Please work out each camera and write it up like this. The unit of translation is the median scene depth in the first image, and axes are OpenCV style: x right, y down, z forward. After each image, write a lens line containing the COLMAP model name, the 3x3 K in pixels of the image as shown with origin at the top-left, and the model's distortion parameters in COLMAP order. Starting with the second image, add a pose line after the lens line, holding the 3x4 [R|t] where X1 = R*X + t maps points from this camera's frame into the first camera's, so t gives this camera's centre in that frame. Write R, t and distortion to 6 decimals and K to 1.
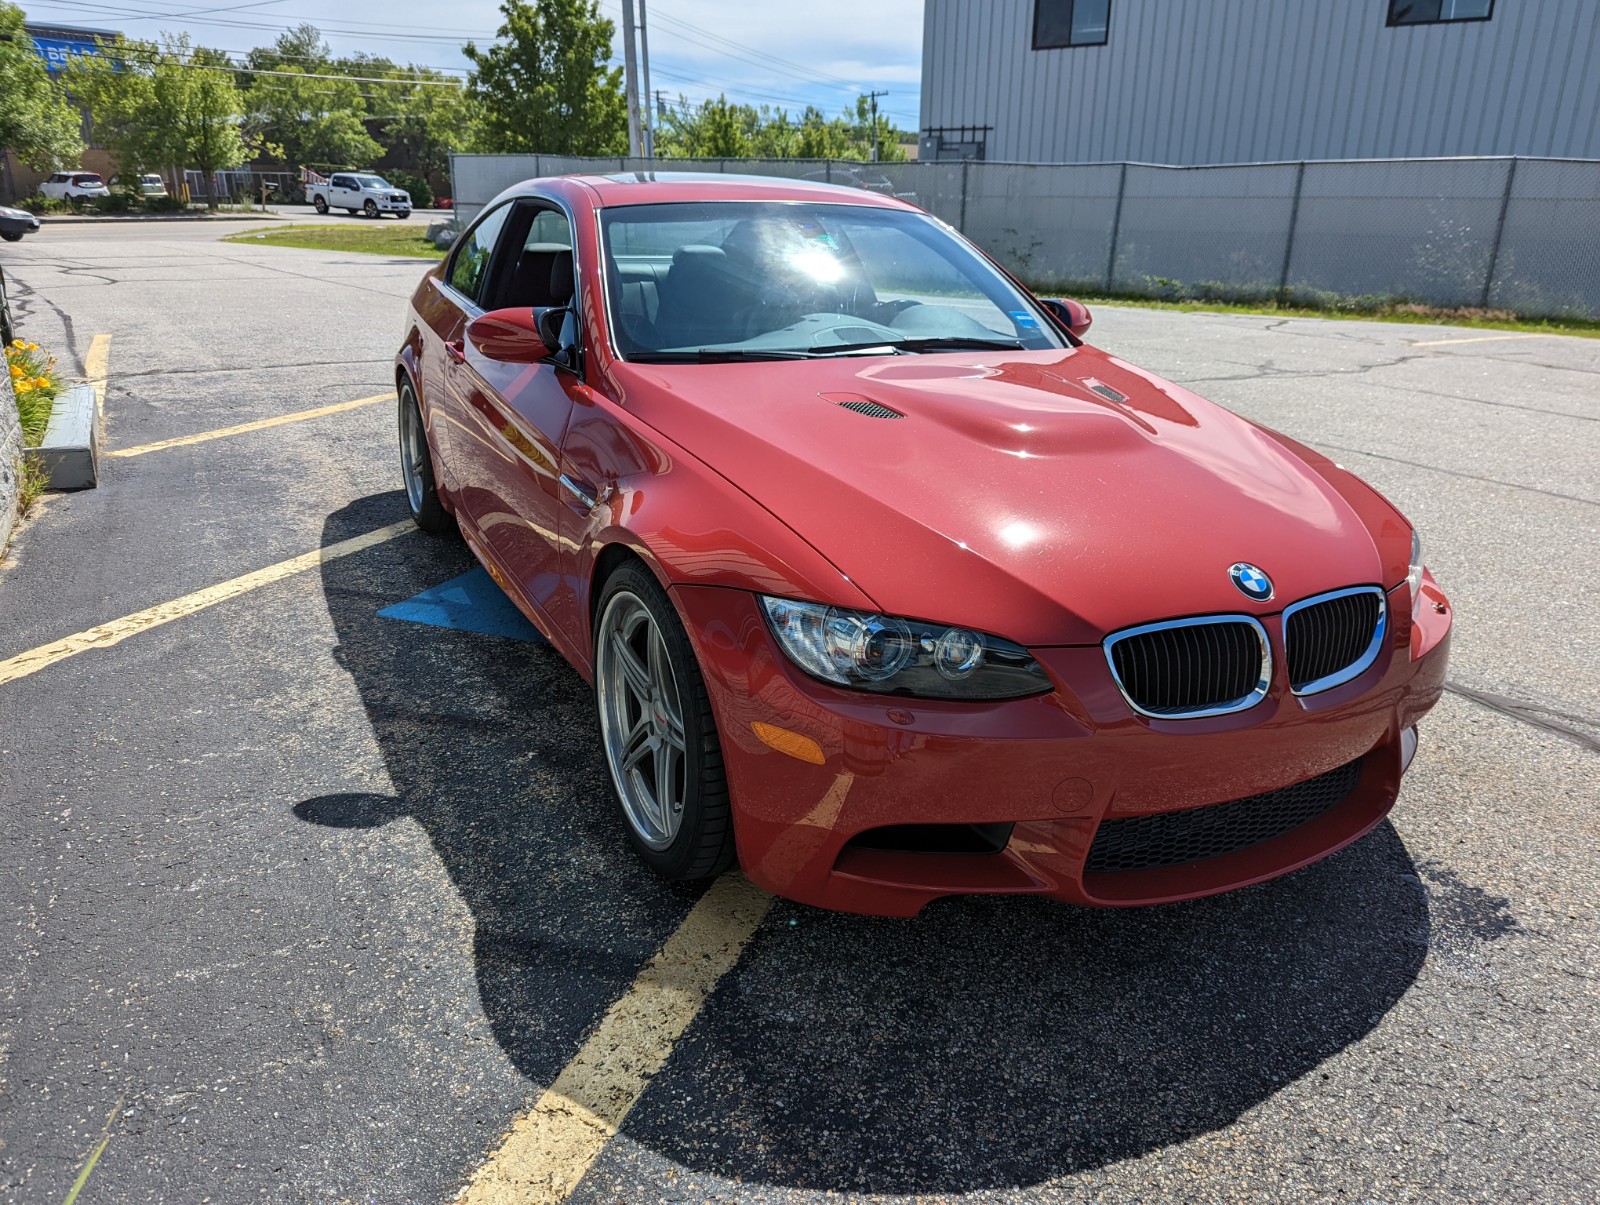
lens RADIAL K [[1145.1, 0, 821.7], [0, 1145.1, 598.4], [0, 0, 1]] dist [0.049803, -0.044042]
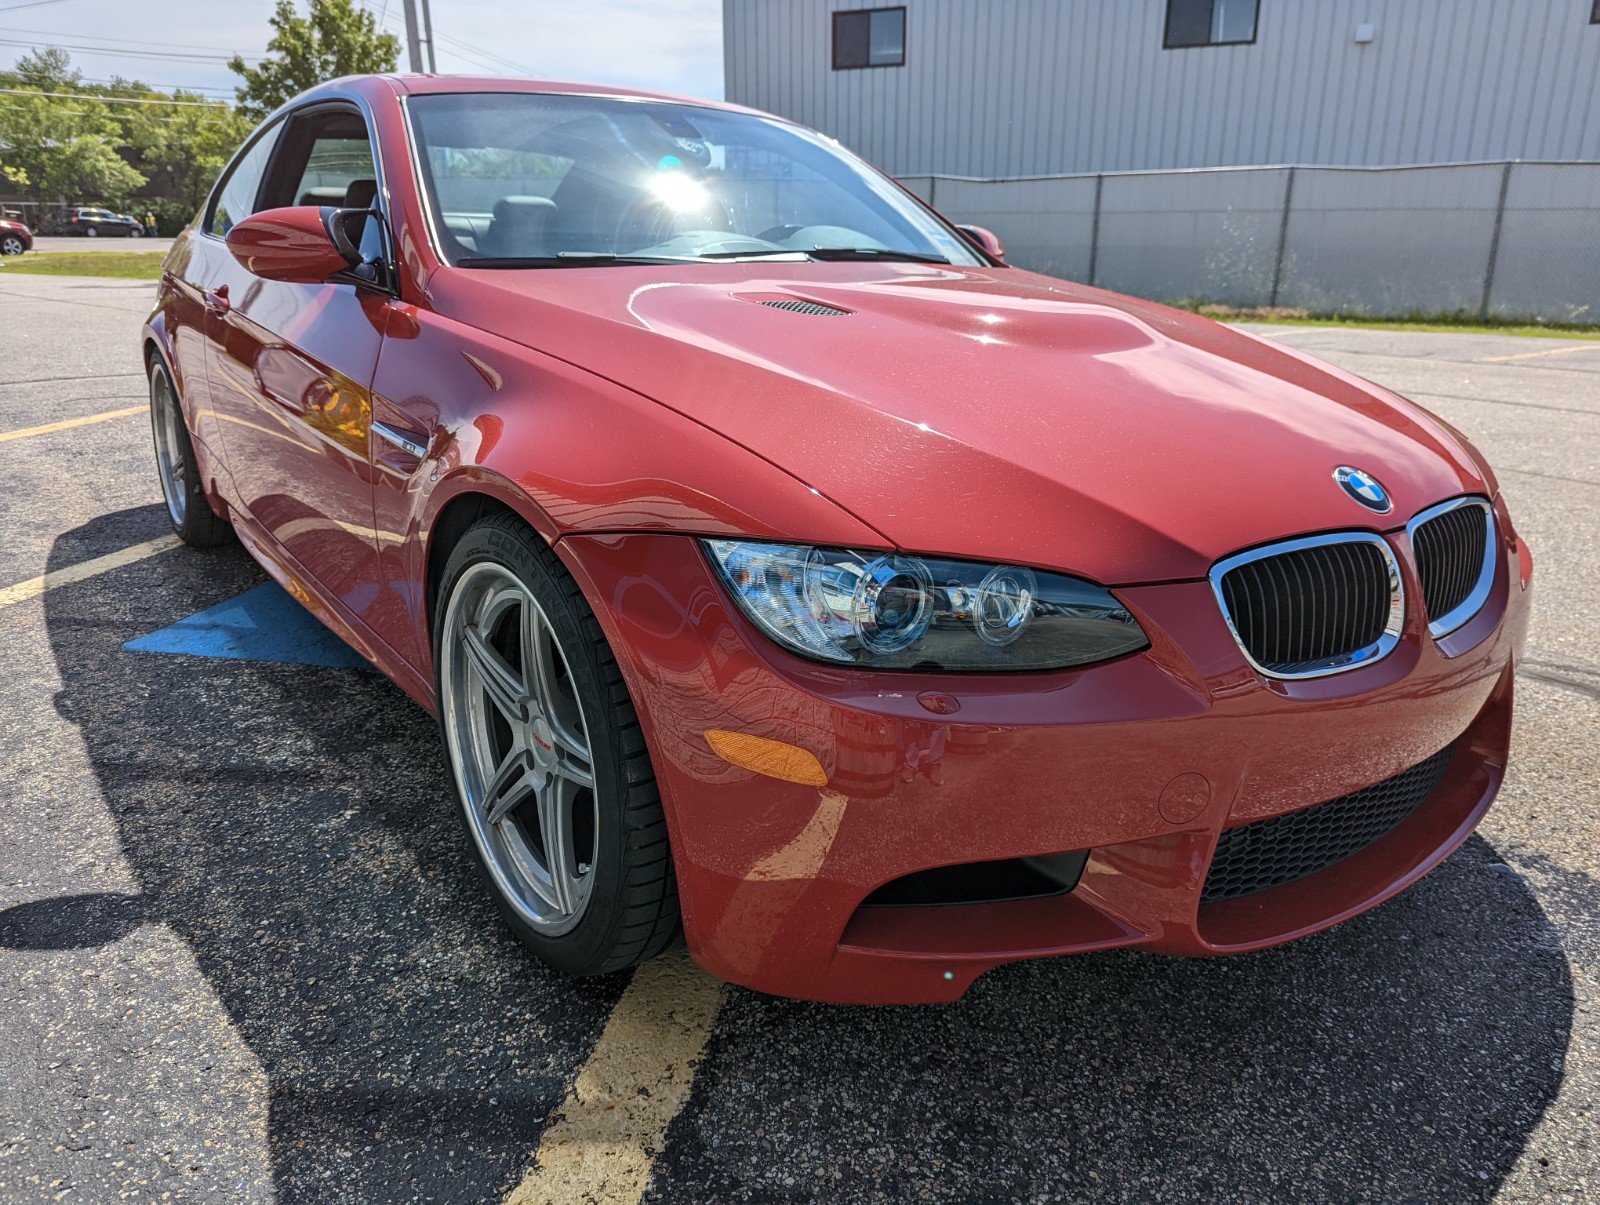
lens RADIAL K [[1145.1, 0, 826.2], [0, 1145.1, 581.4], [0, 0, 1]] dist [0.049803, -0.044042]
pose [[0.986024, -0.058913, 0.155839, -0.069989], [0.064791, 0.997356, -0.032906, 0.038149], [-0.153488, 0.042543, 0.987234, 0.262544]]
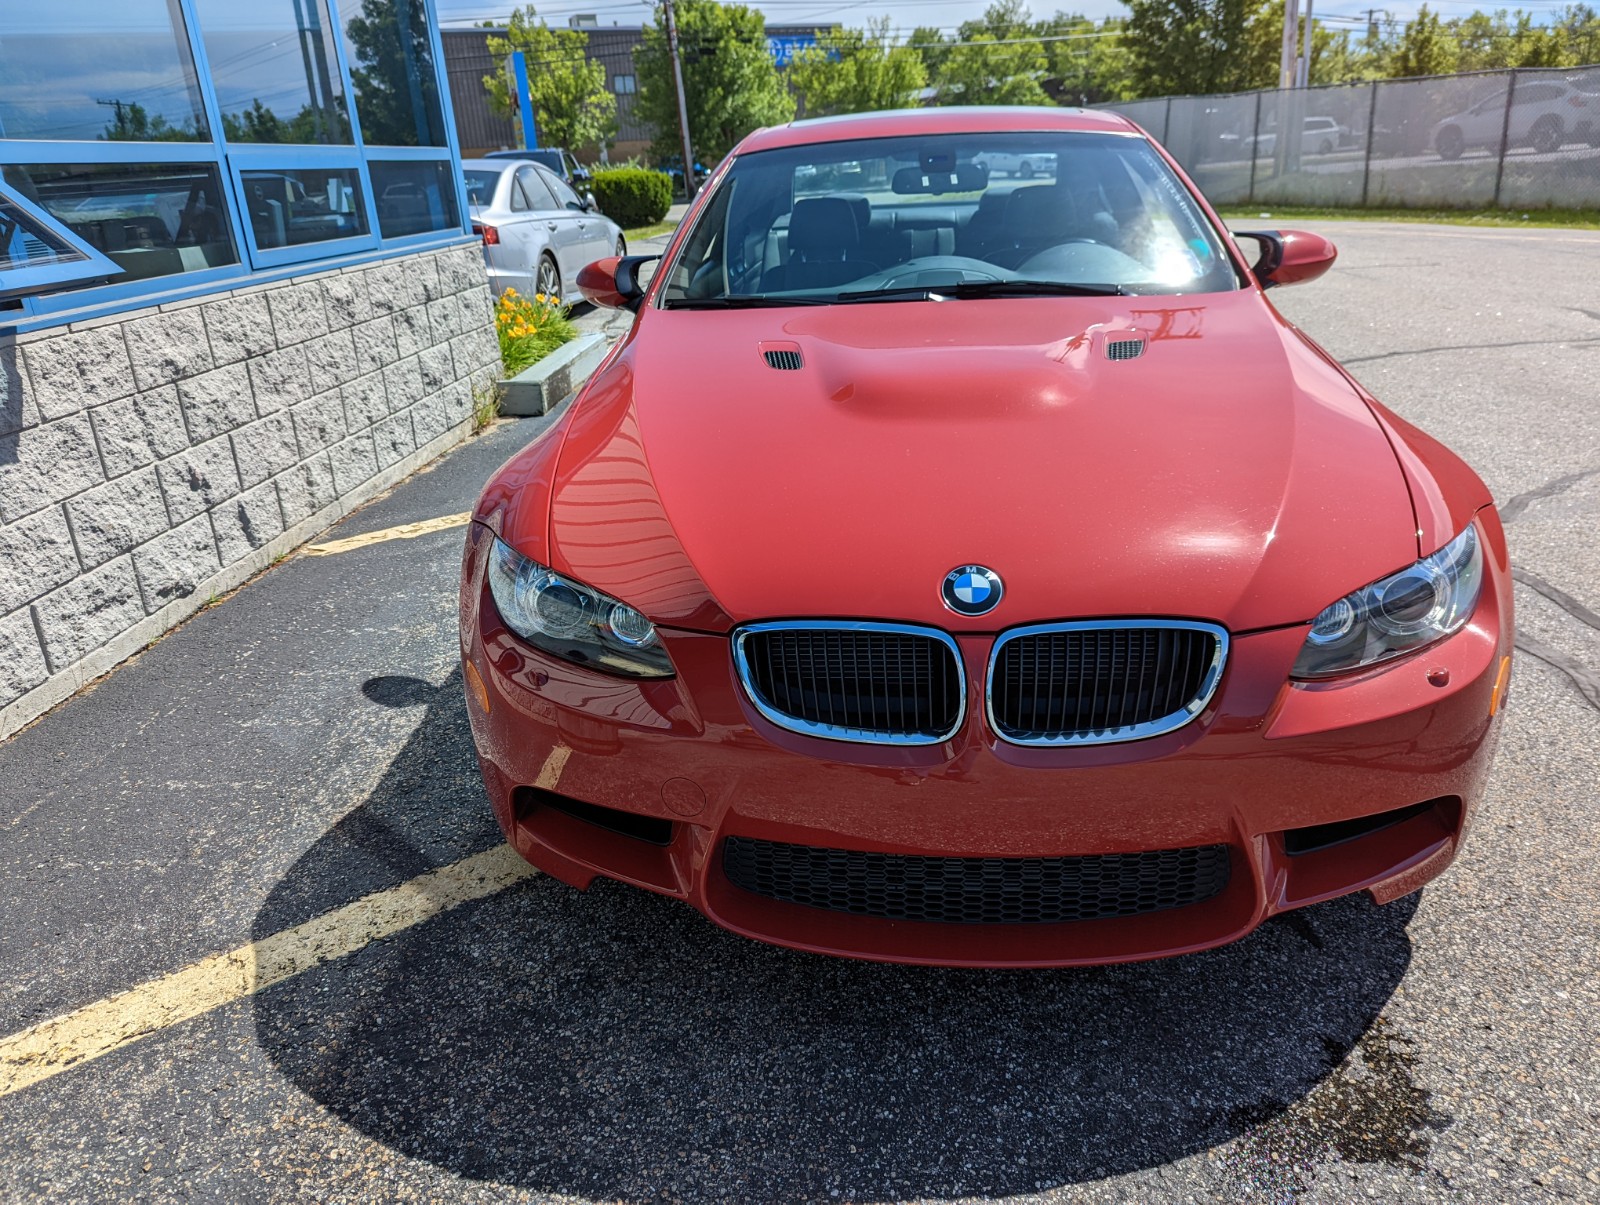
lens RADIAL K [[1145.1, 0, 802.9], [0, 1145.1, 601.8], [0, 0, 1]] dist [0.049803, -0.044042]
pose [[0.842719, 0.135602, -0.520996, 0.556513], [-0.114732, 0.990763, 0.072290, -0.040303], [0.525986, -0.001146, 0.850492, 0.223536]]
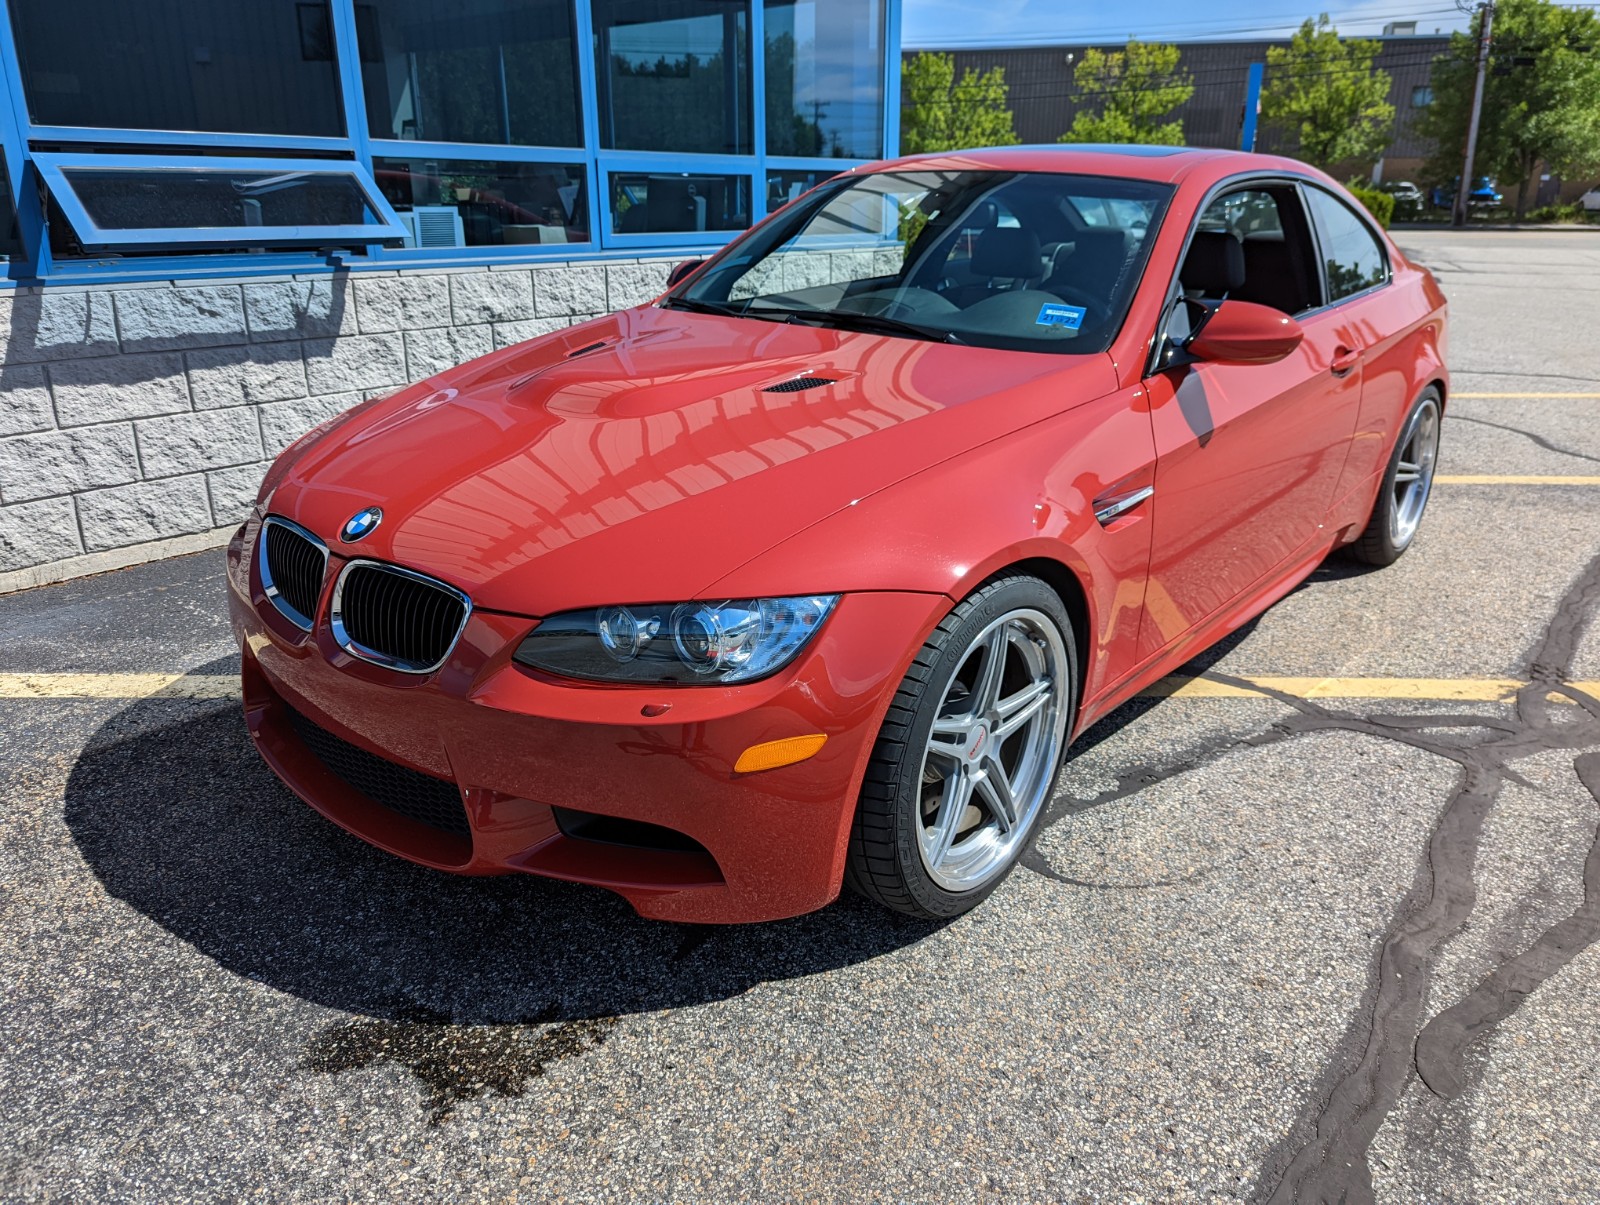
lens RADIAL K [[1145.1, 0, 798.7], [0, 1145.1, 592.2], [0, 0, 1]] dist [0.049803, -0.044042]
pose [[0.367953, 0.296273, -0.881381, 1.143122], [-0.308676, 0.933047, 0.184777, -0.211866], [0.877115, 0.204072, 0.434770, 0.738895]]
